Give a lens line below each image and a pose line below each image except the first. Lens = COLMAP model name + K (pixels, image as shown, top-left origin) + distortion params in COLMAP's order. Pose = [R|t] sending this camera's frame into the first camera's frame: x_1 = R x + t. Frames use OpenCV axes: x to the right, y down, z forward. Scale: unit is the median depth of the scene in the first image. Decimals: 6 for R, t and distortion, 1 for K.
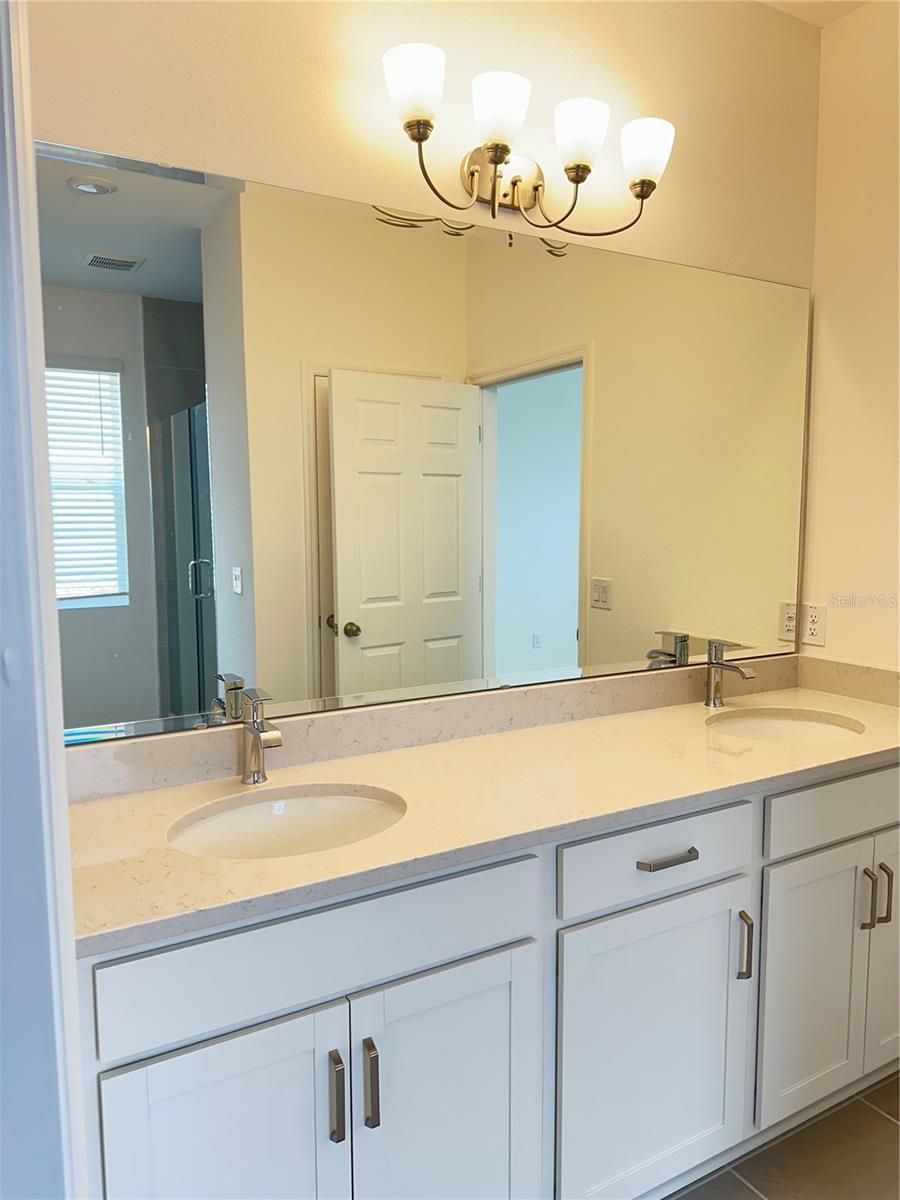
lens RADIAL K [[831.3, 0, 450.0], [0, 831.3, 600.0], [0, 0, 1]] dist [0.108120, -0.128736]
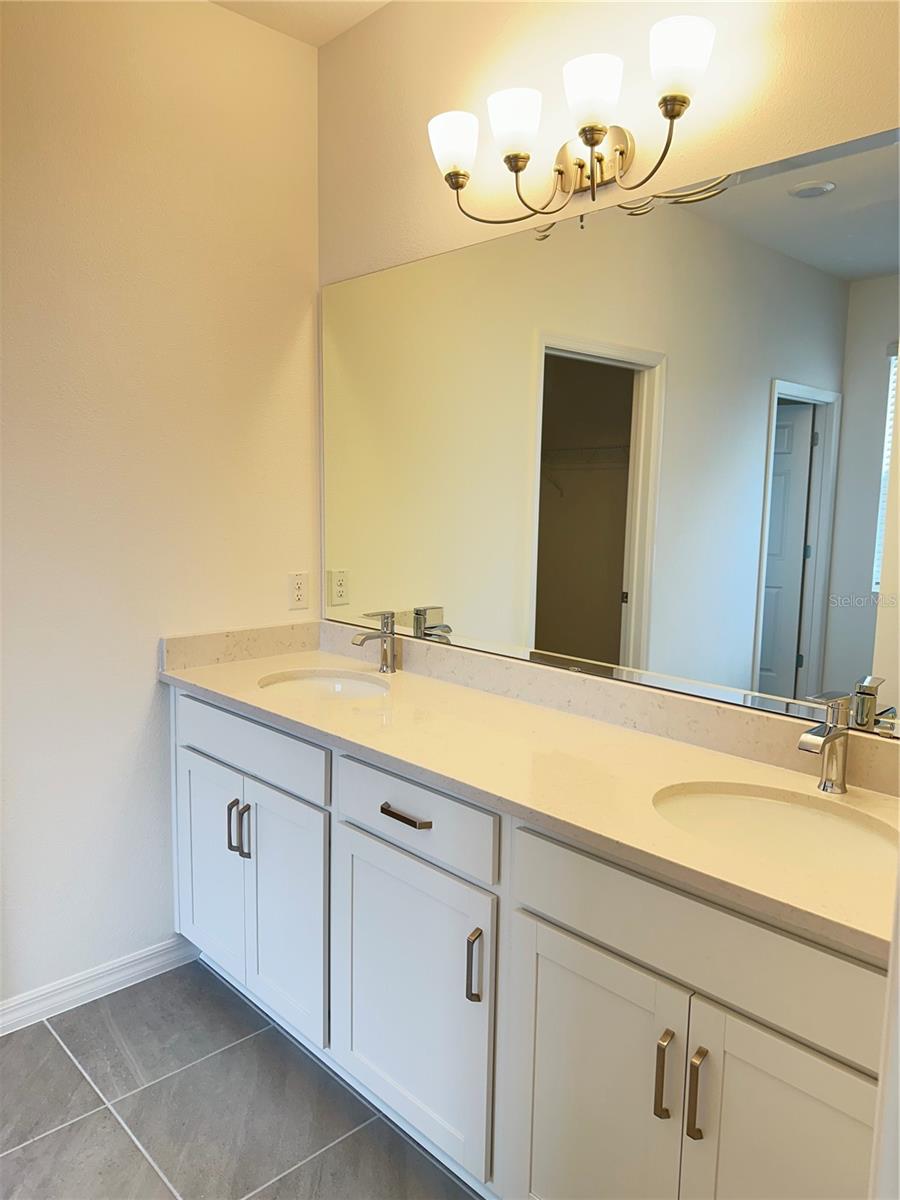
lens RADIAL K [[858.6, 0, 451.6], [0, 858.6, 594.0], [0, 0, 1]] dist [0.108112, -0.060061]
pose [[0.241222, 0.121386, -0.962848, 1.088388], [-0.125238, 0.987744, 0.093149, -0.067317], [0.962355, 0.098115, 0.253468, 0.629370]]
